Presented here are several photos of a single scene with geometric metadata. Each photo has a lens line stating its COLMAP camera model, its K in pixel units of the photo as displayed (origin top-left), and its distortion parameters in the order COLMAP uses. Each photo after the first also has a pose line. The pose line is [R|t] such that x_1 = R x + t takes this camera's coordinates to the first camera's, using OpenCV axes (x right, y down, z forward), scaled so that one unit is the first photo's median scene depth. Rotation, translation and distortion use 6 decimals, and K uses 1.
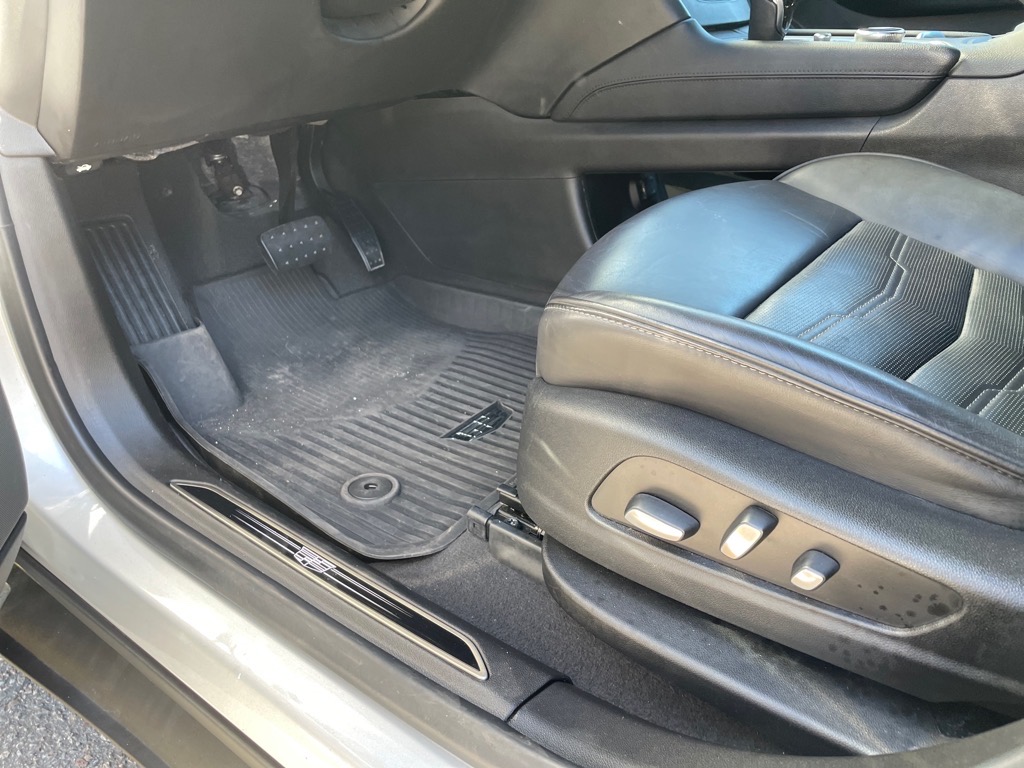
lens RADIAL K [[749.7, 0, 512.0], [0, 749.7, 384.0], [0, 0, 1]] dist [0.074508, -0.099888]
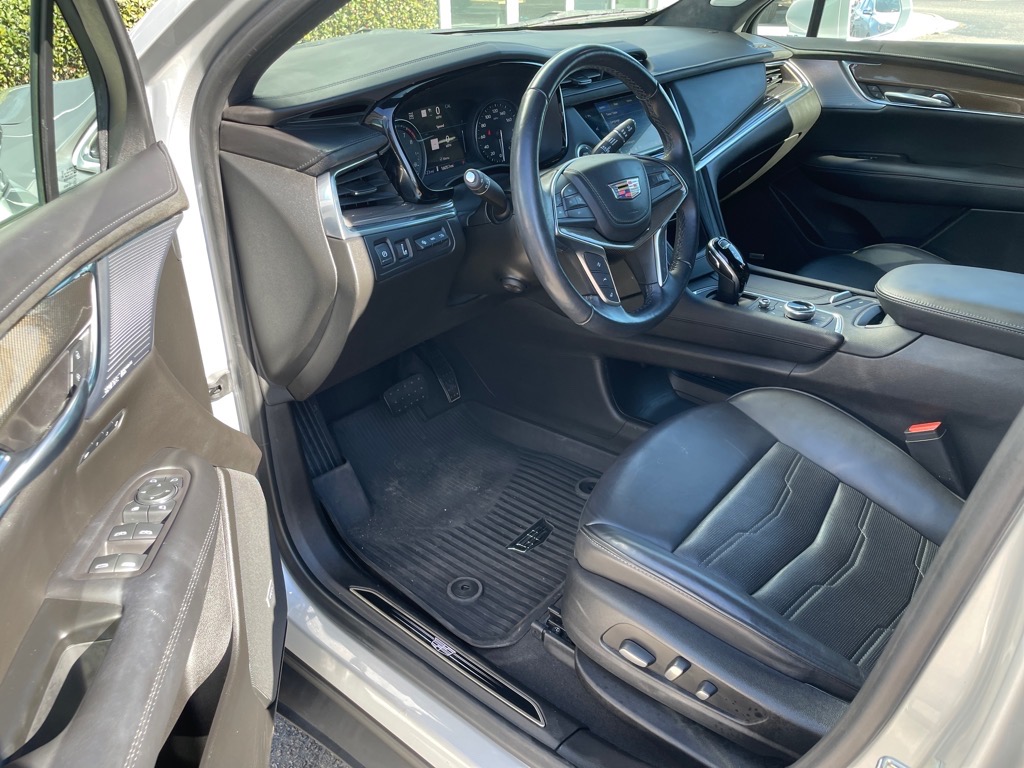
lens RADIAL K [[749.7, 0, 512.0], [0, 749.7, 384.0], [0, 0, 1]] dist [0.074508, -0.099888]
pose [[0.999185, 0.029174, -0.027900, -0.057080], [-0.028443, 0.999251, 0.026227, -0.340039], [0.028645, -0.025412, 0.999267, -0.580702]]
